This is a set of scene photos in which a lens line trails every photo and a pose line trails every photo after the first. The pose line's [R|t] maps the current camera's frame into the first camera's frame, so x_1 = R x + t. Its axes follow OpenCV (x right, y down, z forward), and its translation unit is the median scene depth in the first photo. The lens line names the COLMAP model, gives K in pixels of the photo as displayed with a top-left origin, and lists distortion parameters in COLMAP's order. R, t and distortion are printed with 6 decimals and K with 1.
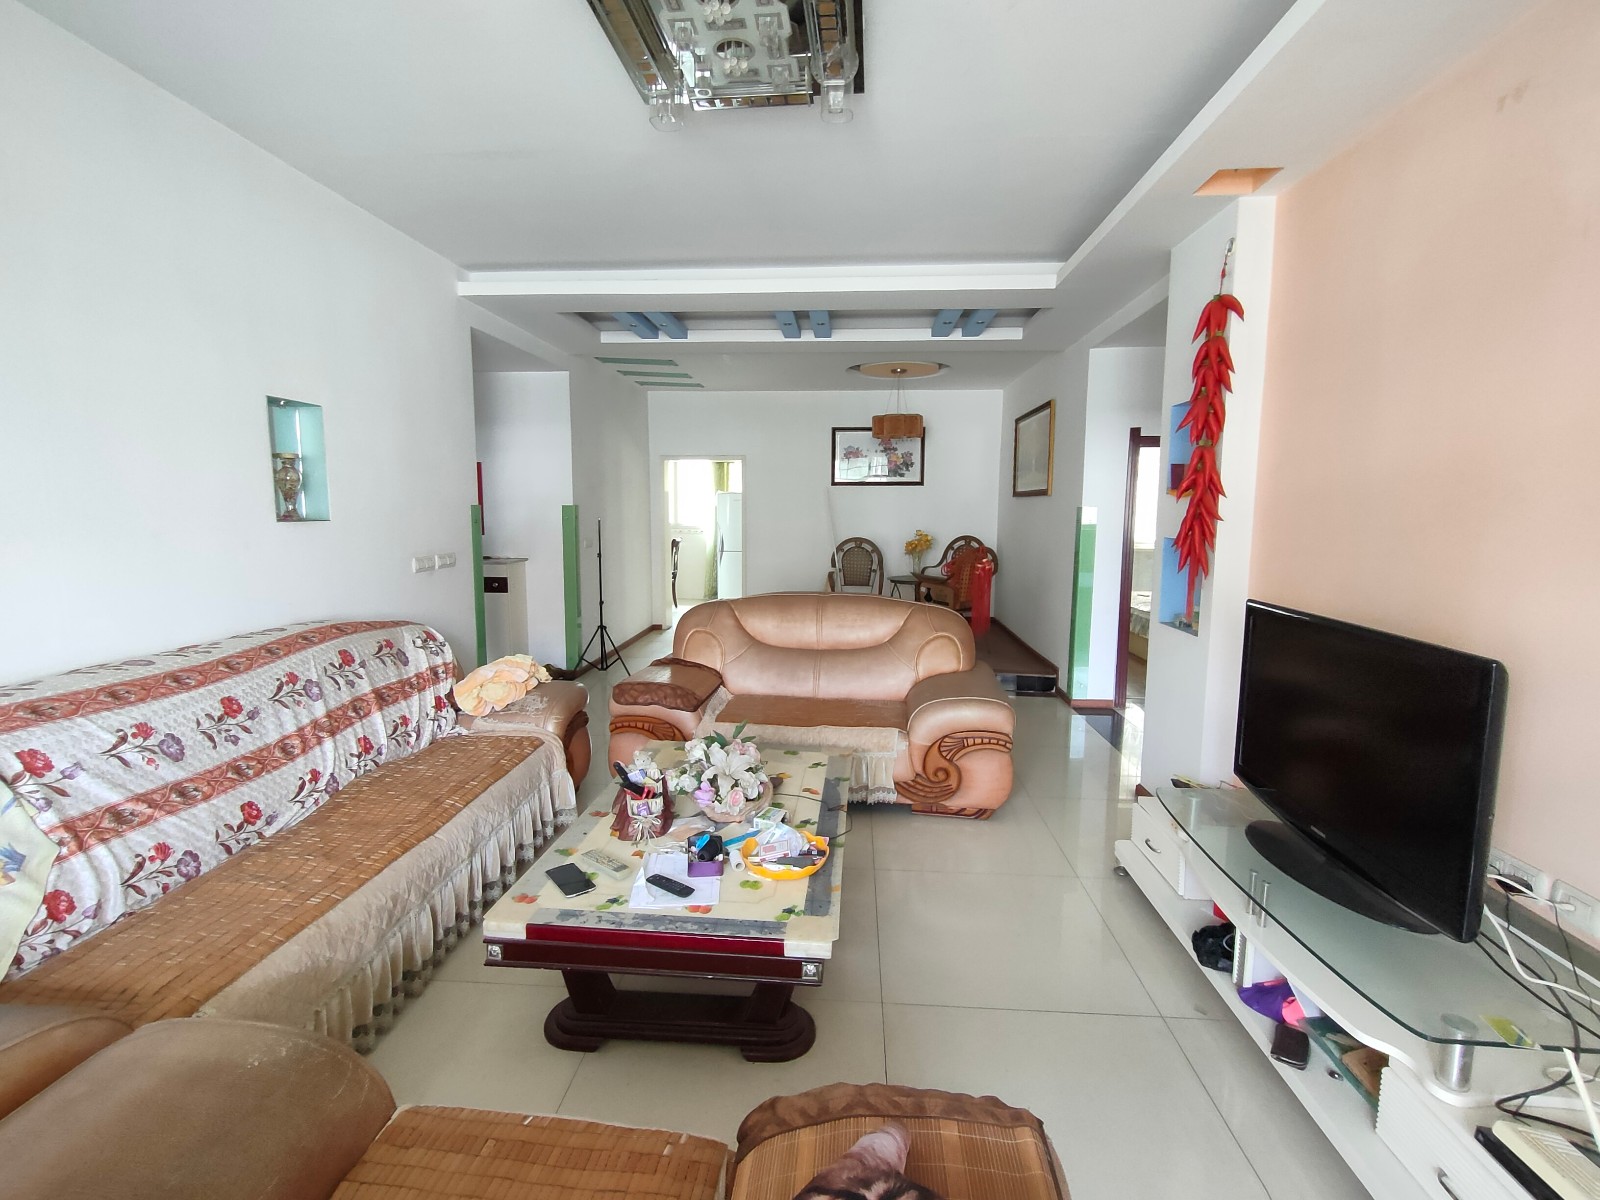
lens RADIAL K [[732.7, 0, 800.7], [0, 732.7, 592.7], [0, 0, 1]] dist [0.002323, 0.000520]
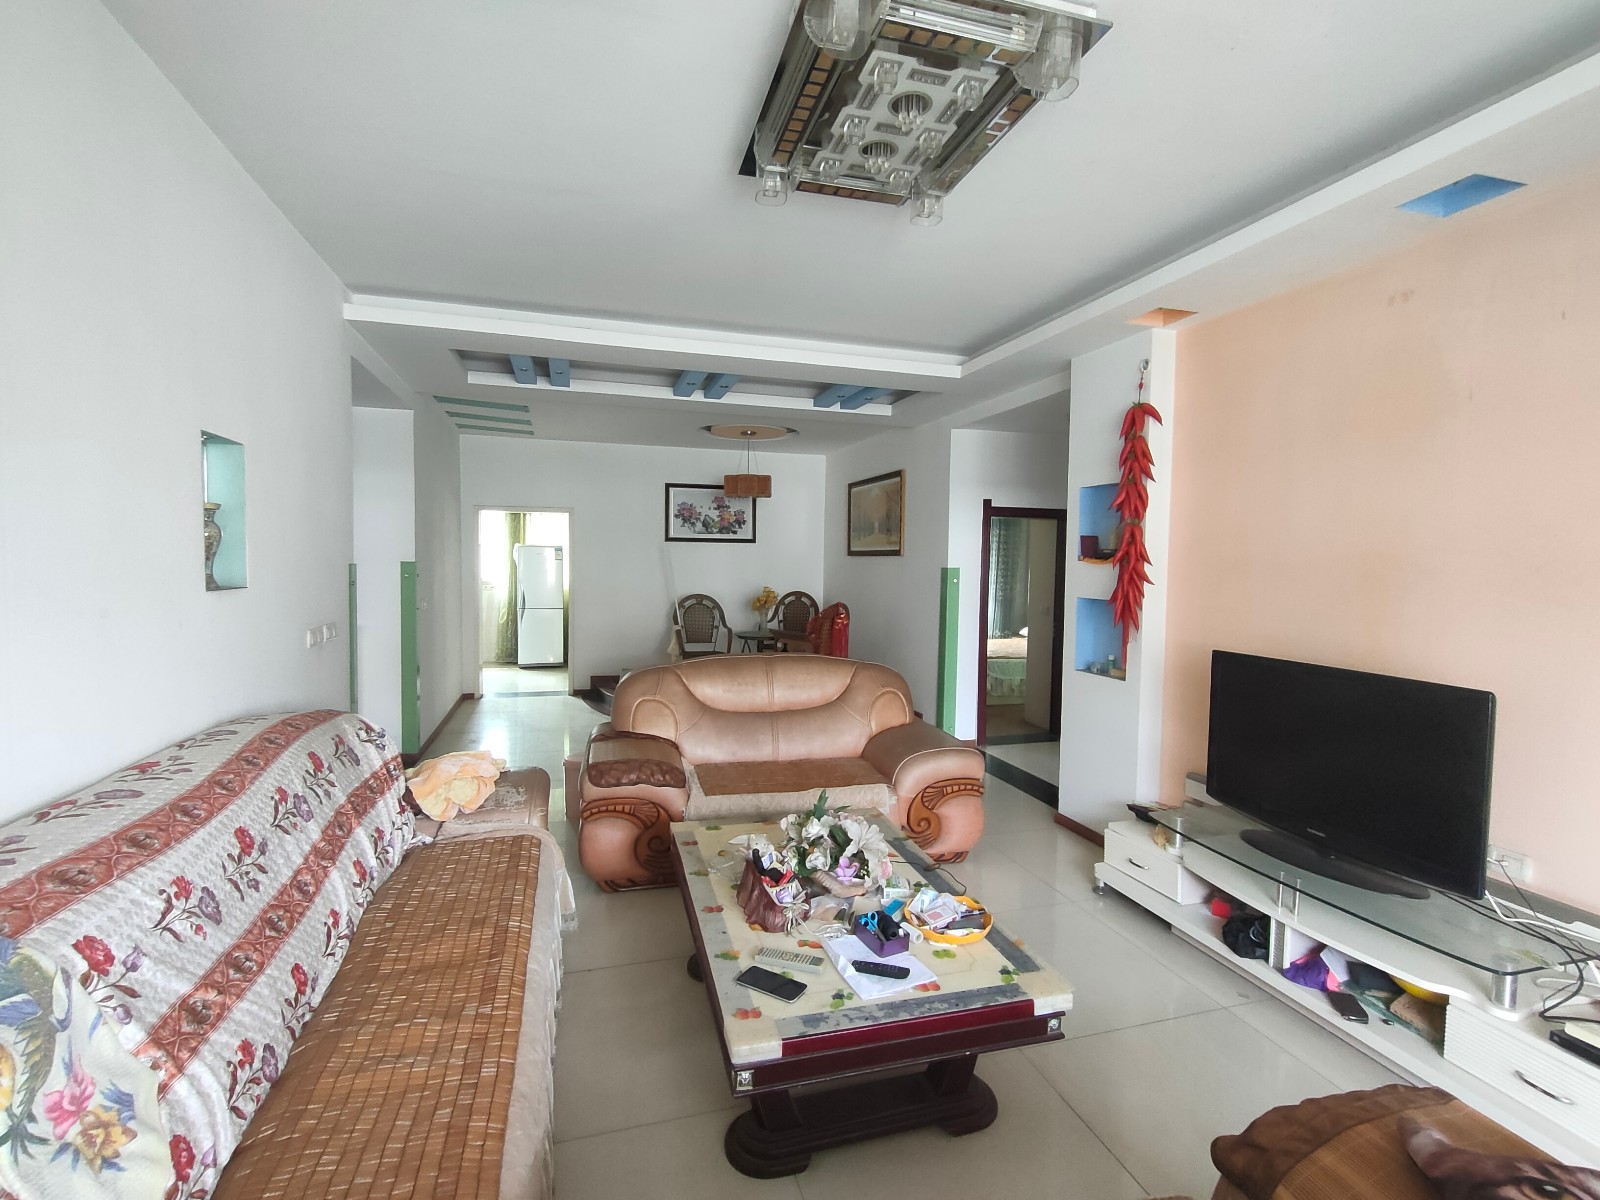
lens RADIAL K [[735.0, 0, 796.0], [0, 735.0, 595.3], [0, 0, 1]] dist [0.000855, 0.001540]
pose [[0.937007, -0.009098, 0.349193, -0.414194], [0.032150, 0.997664, -0.060276, -0.026591], [-0.347829, 0.067706, 0.935110, 0.063626]]
